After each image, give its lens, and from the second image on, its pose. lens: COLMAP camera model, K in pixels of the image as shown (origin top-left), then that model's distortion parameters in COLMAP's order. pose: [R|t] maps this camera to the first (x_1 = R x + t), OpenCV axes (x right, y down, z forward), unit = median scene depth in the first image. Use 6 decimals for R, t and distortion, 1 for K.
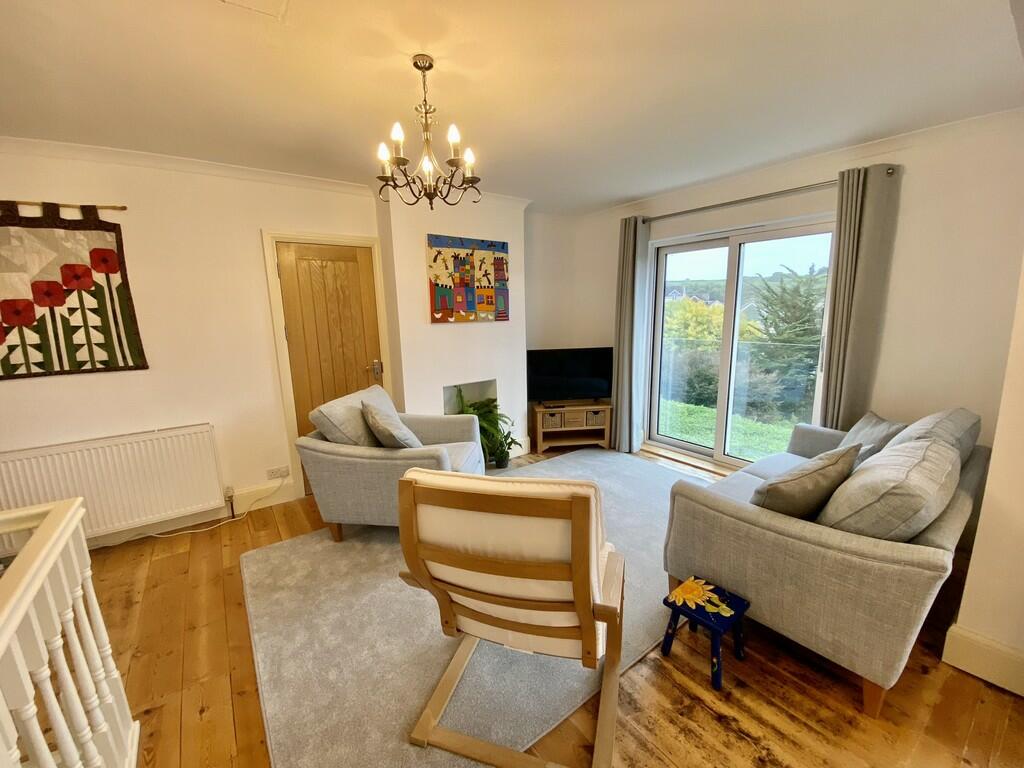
lens RADIAL K [[413.2, 0, 513.8], [0, 413.2, 384.7], [0, 0, 1]] dist [0.004271, -0.000741]
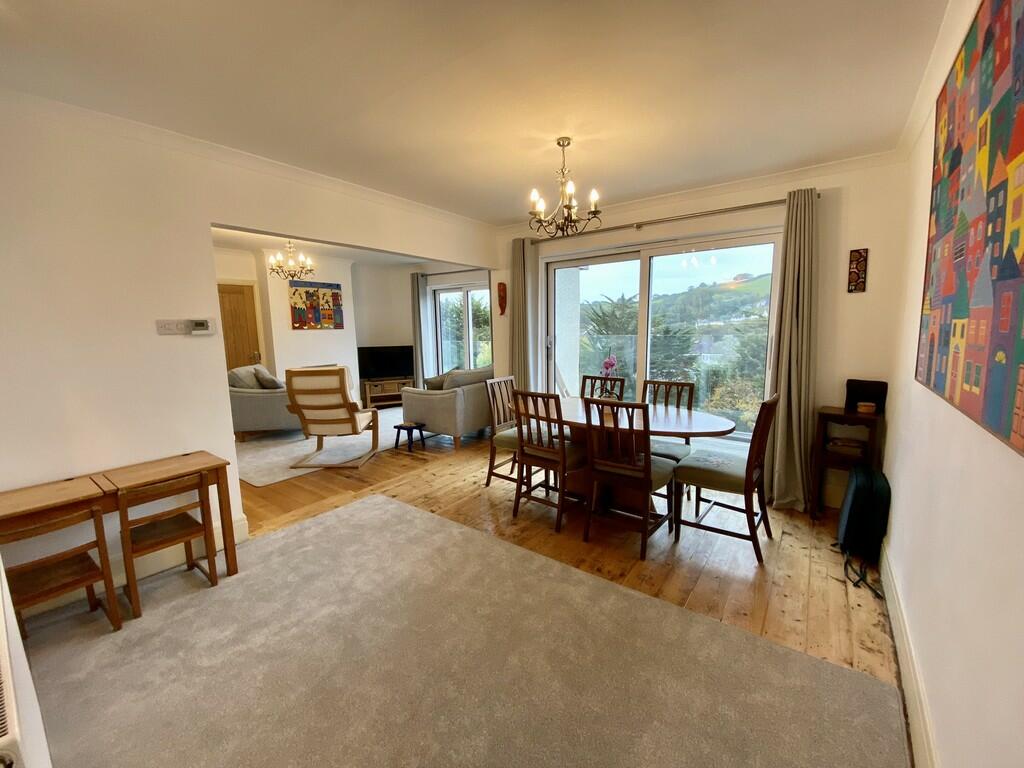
lens RADIAL K [[413.2, 0, 514.1], [0, 413.2, 387.4], [0, 0, 1]] dist [0.004271, -0.000741]
pose [[0.955263, -0.041099, 0.292889, 0.158488], [0.053528, 0.997969, -0.034545, 0.190432], [-0.290874, 0.048678, 0.955522, -0.860808]]
